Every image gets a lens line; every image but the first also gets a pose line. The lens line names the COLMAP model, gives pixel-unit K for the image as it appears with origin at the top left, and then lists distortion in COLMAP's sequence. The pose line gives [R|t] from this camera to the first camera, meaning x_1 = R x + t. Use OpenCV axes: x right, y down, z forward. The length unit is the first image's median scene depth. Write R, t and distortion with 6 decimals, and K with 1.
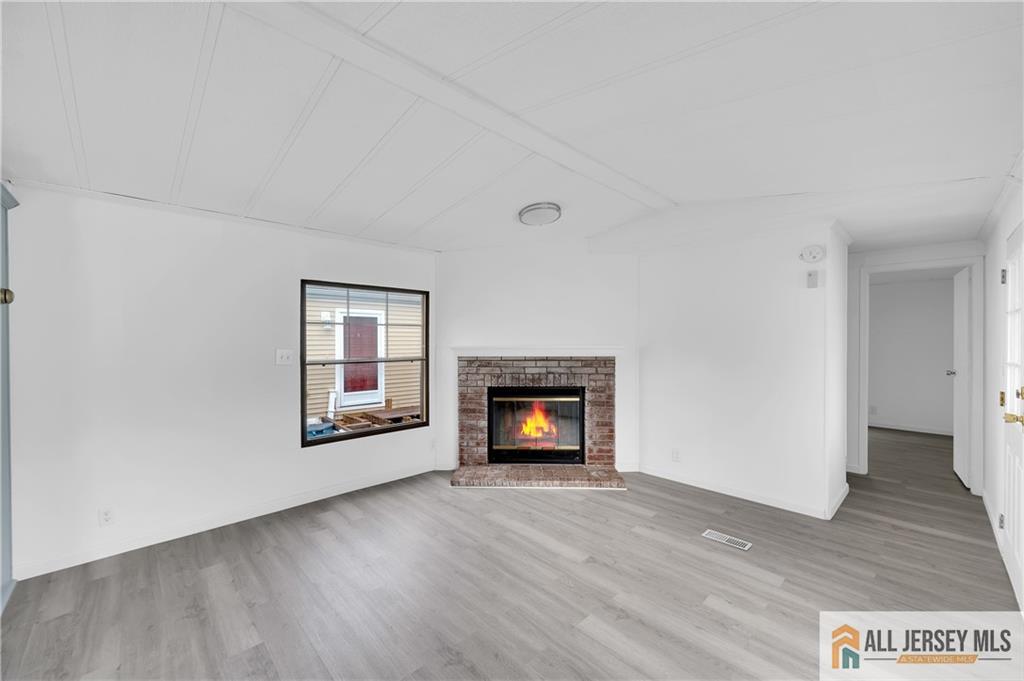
lens RADIAL K [[413.9, 0, 512.0], [0, 413.9, 340.5], [0, 0, 1]] dist [-0.000676, -0.000082]
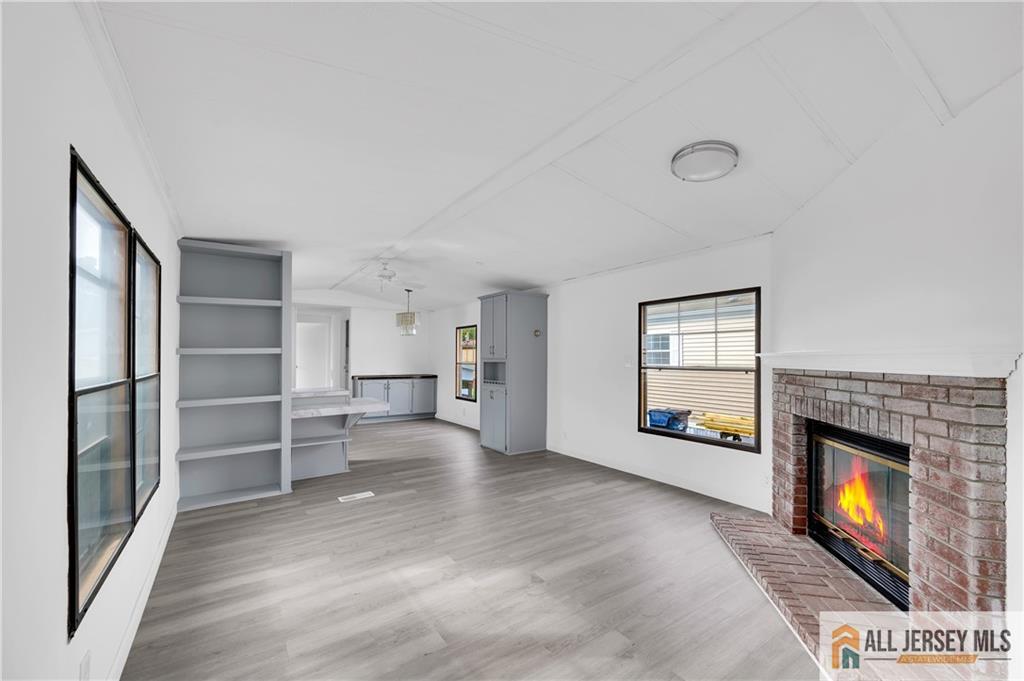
lens RADIAL K [[408.0, 0, 515.3], [0, 408.0, 358.4], [0, 0, 1]] dist [-0.000365, -0.000057]
pose [[-0.163447, -0.001780, -0.986551, 0.660300], [-0.013933, 0.999903, 0.000504, 0.027550], [0.986454, 0.013828, -0.163456, 0.665962]]
